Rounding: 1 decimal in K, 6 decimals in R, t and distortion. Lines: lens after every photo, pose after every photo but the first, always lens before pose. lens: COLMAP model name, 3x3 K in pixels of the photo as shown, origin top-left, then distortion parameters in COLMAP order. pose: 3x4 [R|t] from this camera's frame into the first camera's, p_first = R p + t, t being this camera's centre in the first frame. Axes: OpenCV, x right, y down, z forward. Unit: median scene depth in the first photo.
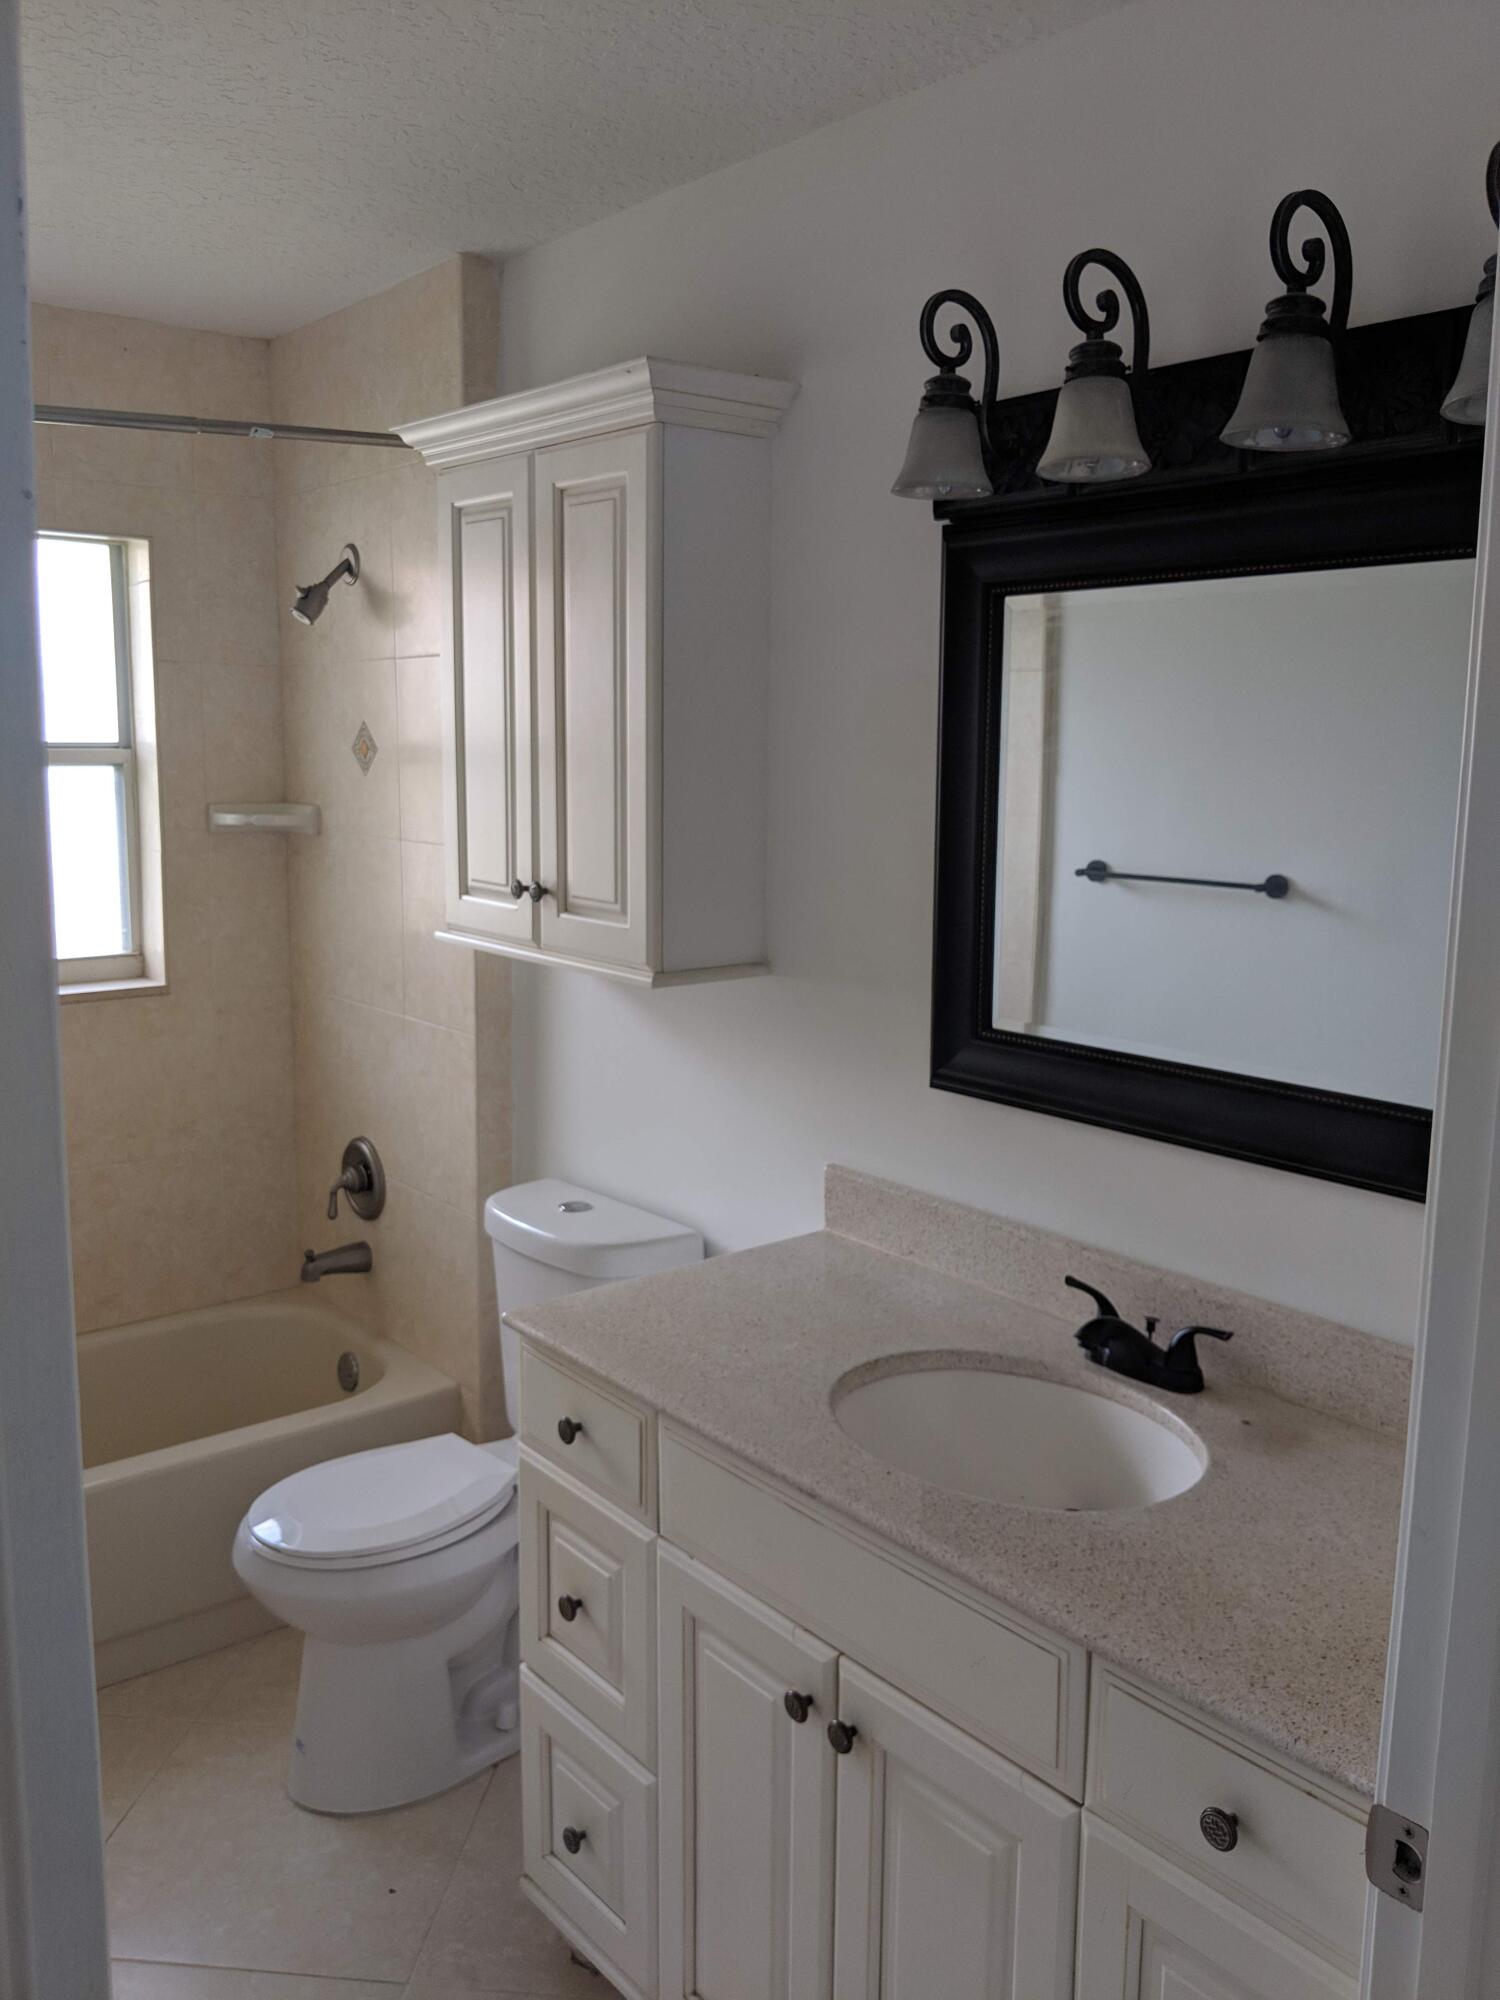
lens RADIAL K [[1579.3, 0, 750.0], [0, 1579.3, 1000.0], [0, 0, 1]] dist [0.117853, -0.182824]
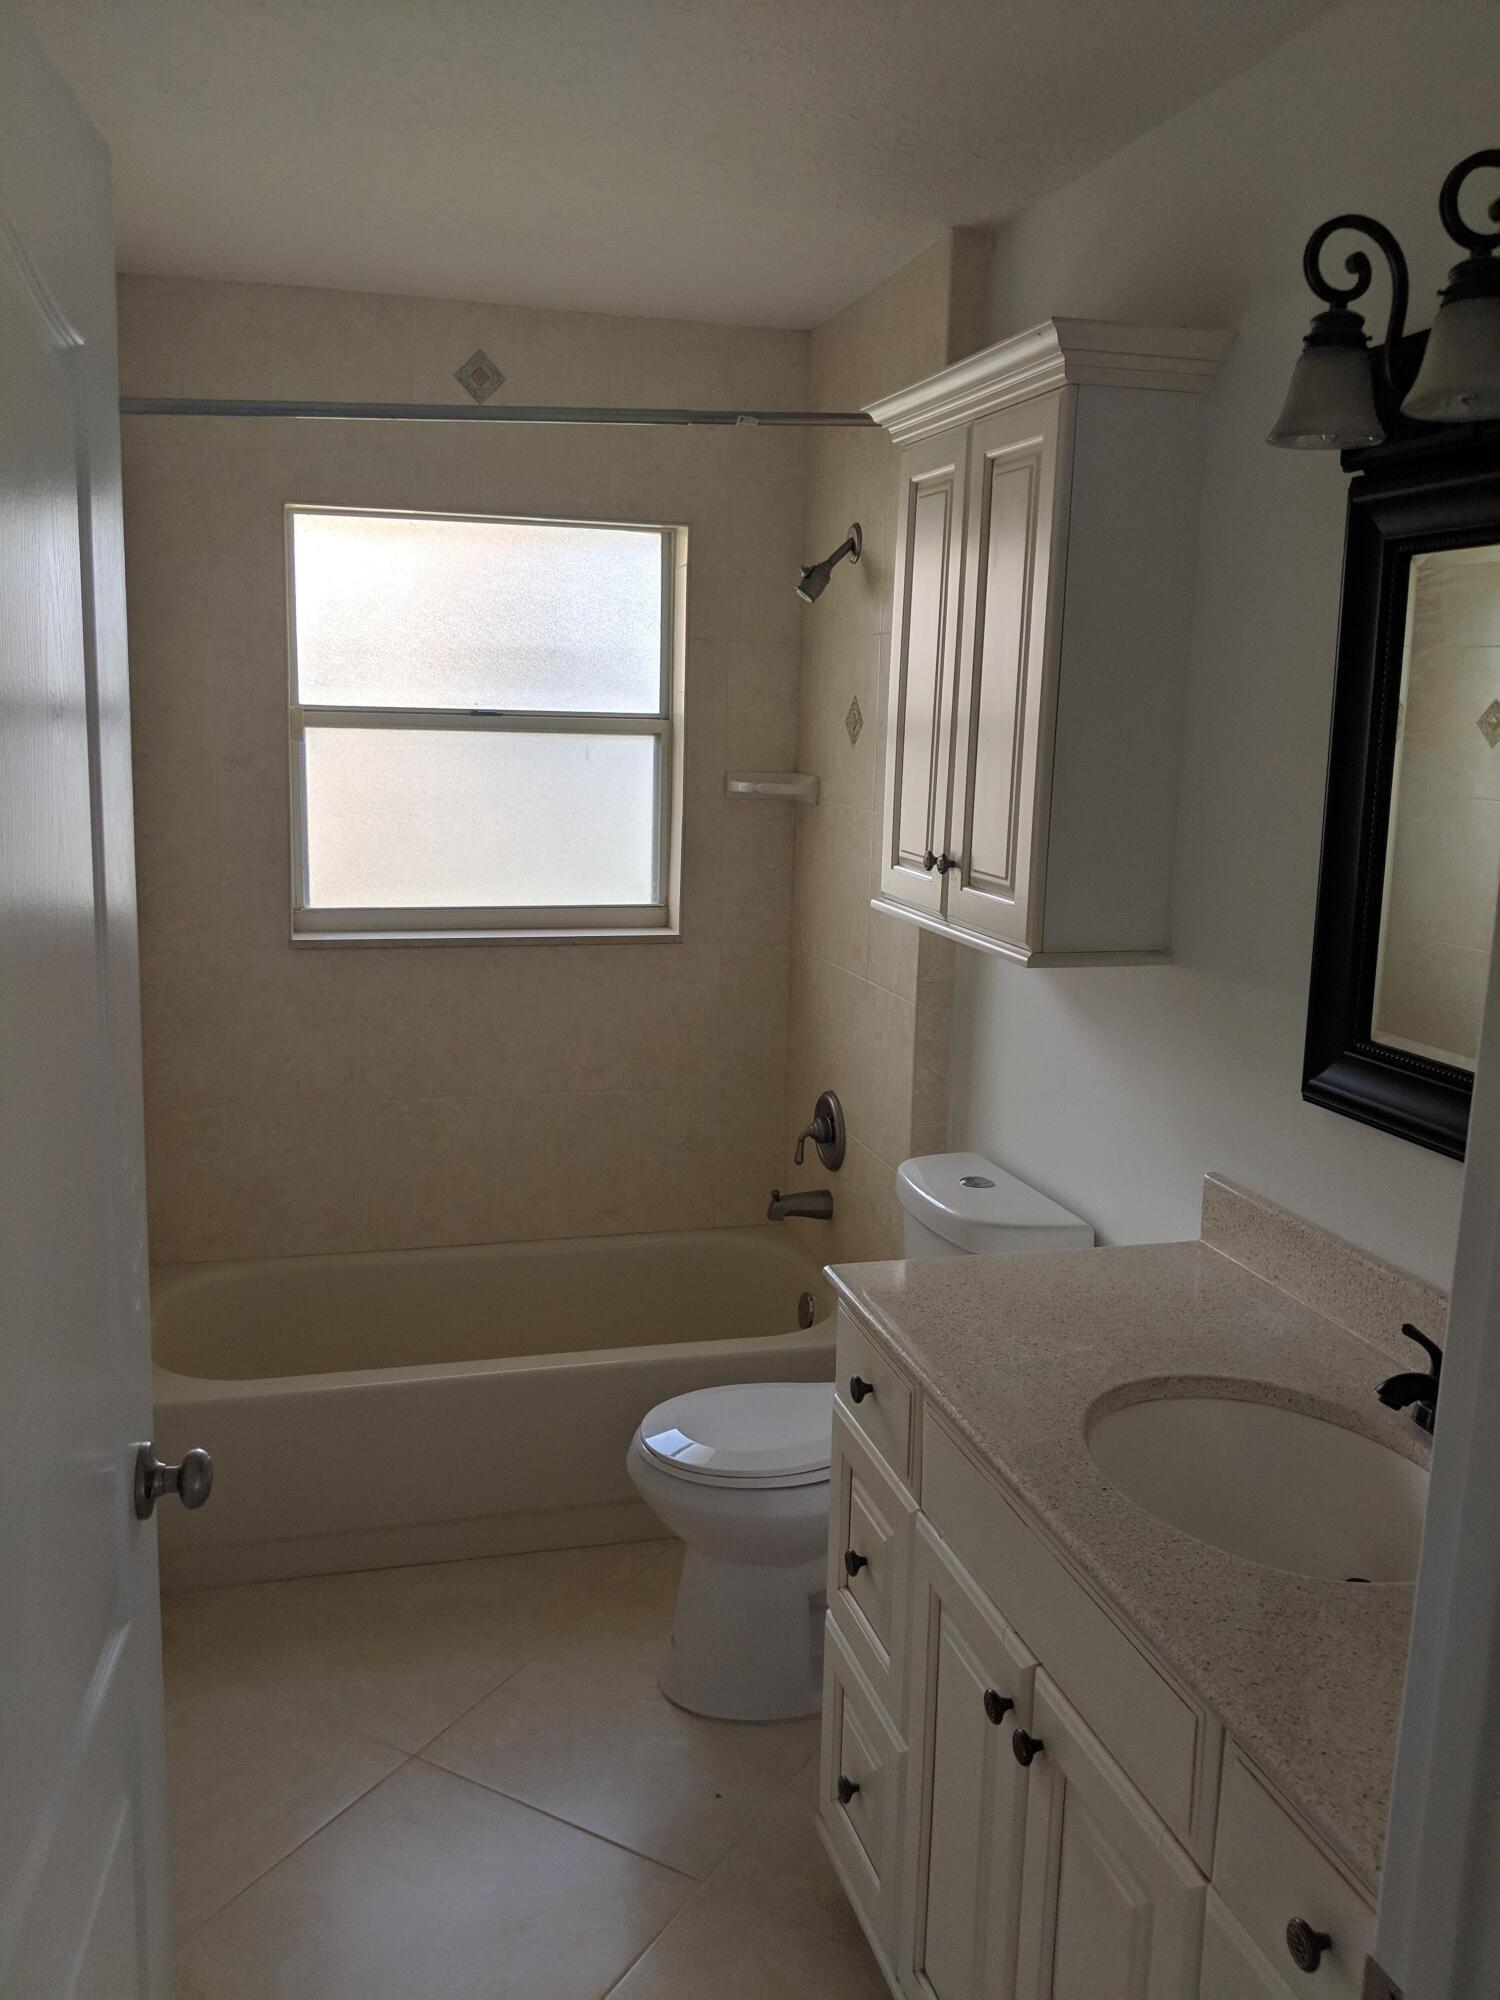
lens RADIAL K [[1571.4, 0, 750.0], [0, 1571.4, 1000.0], [0, 0, 1]] dist [0.136465, -0.185131]
pose [[0.917968, 0.086176, -0.387180, 0.149021], [-0.080306, 0.996277, 0.031348, -0.003893], [0.388440, 0.002316, 0.921471, 0.027334]]
